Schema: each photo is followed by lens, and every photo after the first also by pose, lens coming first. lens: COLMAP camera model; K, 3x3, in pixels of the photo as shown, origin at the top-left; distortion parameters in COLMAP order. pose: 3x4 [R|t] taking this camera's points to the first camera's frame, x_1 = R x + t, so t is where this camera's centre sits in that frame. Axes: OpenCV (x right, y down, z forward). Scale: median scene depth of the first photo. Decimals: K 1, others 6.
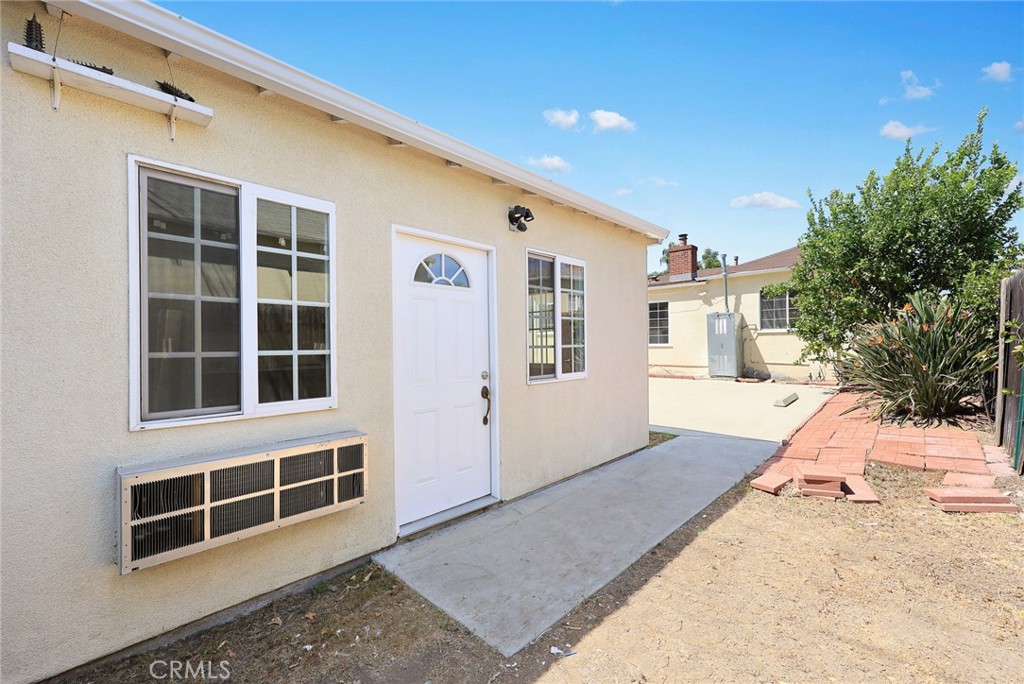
lens RADIAL K [[435.2, 0, 530.9], [0, 435.2, 349.9], [0, 0, 1]] dist [0.001097, 0.000230]
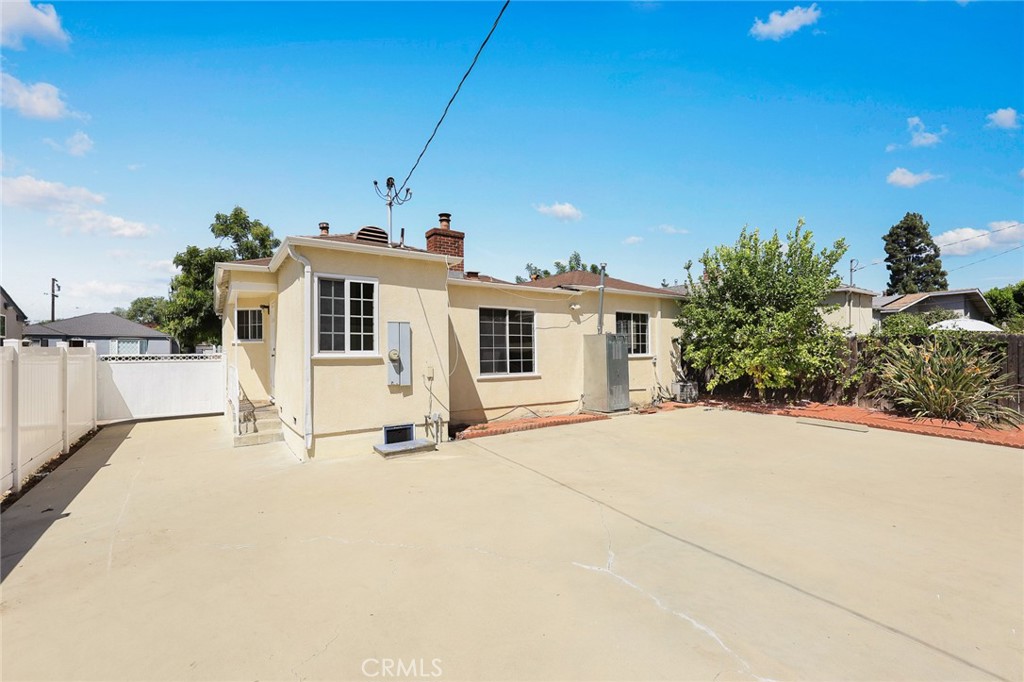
lens RADIAL K [[435.2, 0, 530.9], [0, 435.2, 348.9], [0, 0, 1]] dist [0.001097, 0.000230]
pose [[0.200372, 0.017736, 0.979559, -0.666876], [0.019102, 0.999575, -0.022006, -0.067838], [-0.979534, 0.023121, 0.199948, 1.627512]]
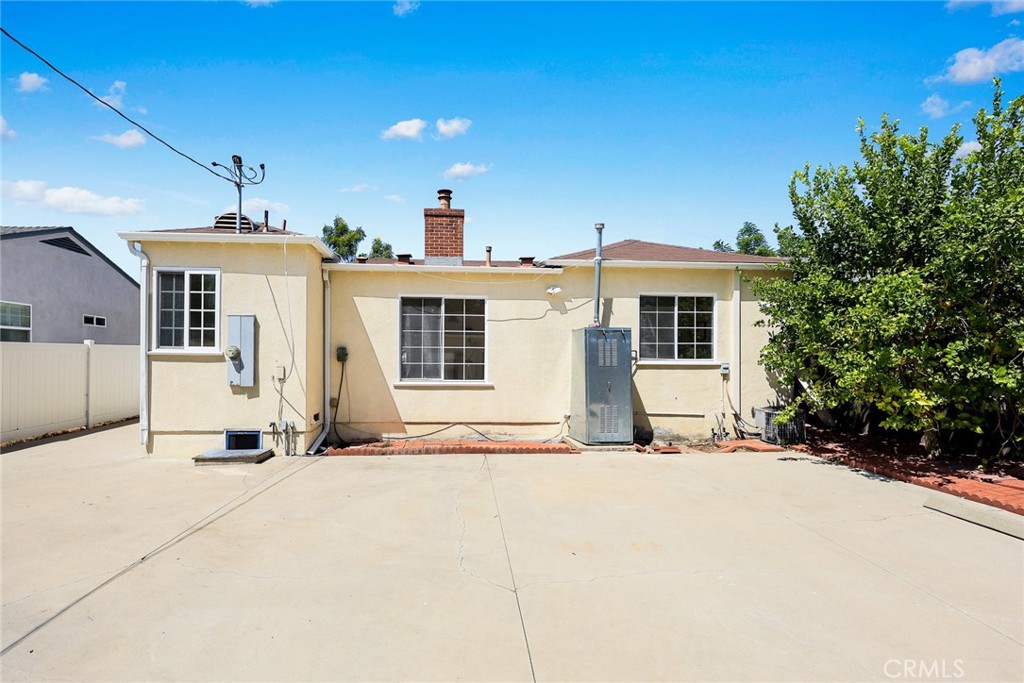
lens RADIAL K [[488.9, 0, 506.8], [0, 488.9, 355.0], [0, 0, 1]] dist [0.000796, 0.000014]
pose [[0.685144, 0.025253, 0.727969, -0.163675], [-0.006625, 0.999574, -0.028439, -0.052283], [-0.728377, 0.014662, 0.685020, 1.096987]]
